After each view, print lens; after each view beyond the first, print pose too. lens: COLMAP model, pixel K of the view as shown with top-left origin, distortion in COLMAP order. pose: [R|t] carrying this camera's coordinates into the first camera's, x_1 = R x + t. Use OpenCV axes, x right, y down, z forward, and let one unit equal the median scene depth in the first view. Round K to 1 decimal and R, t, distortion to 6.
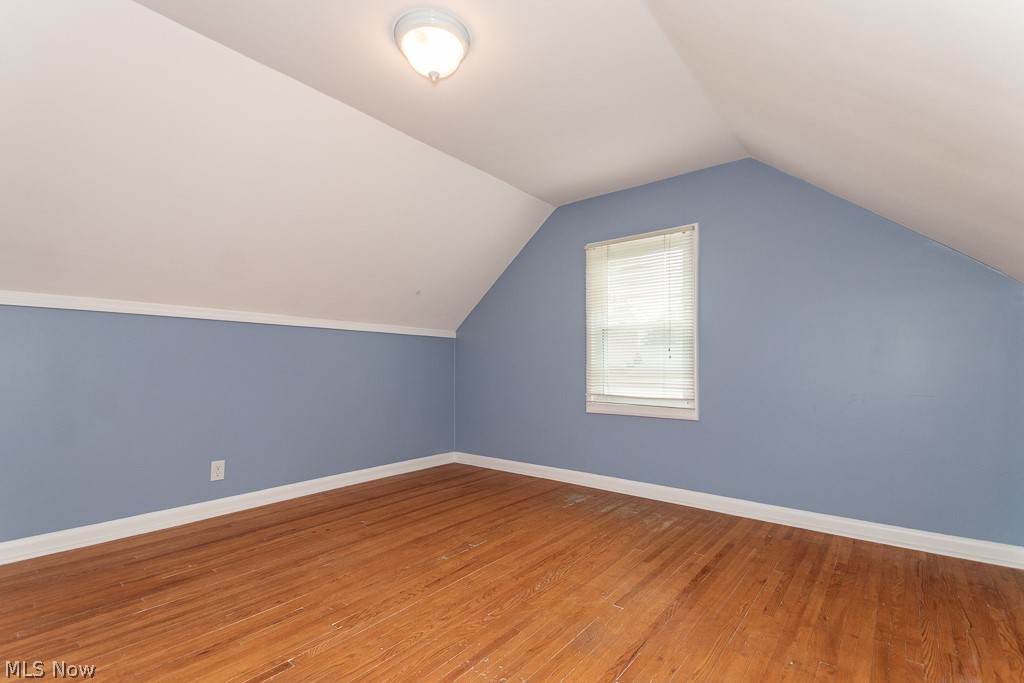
lens RADIAL K [[465.9, 0, 505.8], [0, 465.9, 355.1], [0, 0, 1]] dist [0.074236, -0.031164]
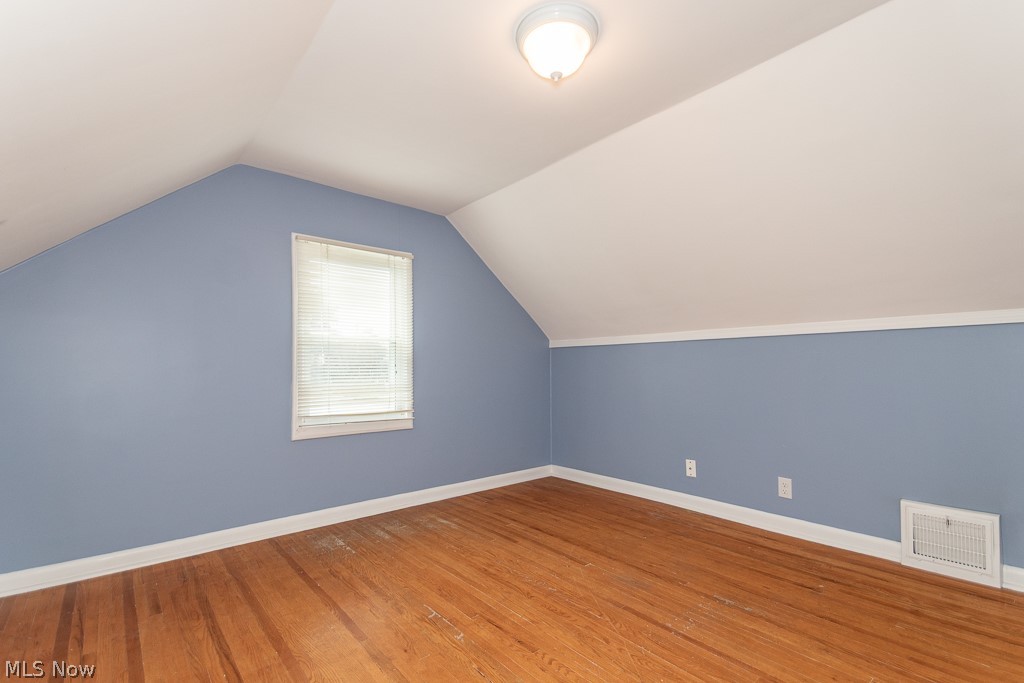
lens RADIAL K [[465.9, 0, 505.8], [0, 465.9, 355.1], [0, 0, 1]] dist [0.074236, -0.031164]
pose [[0.195110, 0.026949, 0.980411, -0.779573], [-0.019779, 0.999527, -0.023539, -0.017583], [-0.980582, -0.014799, 0.195551, 0.671741]]
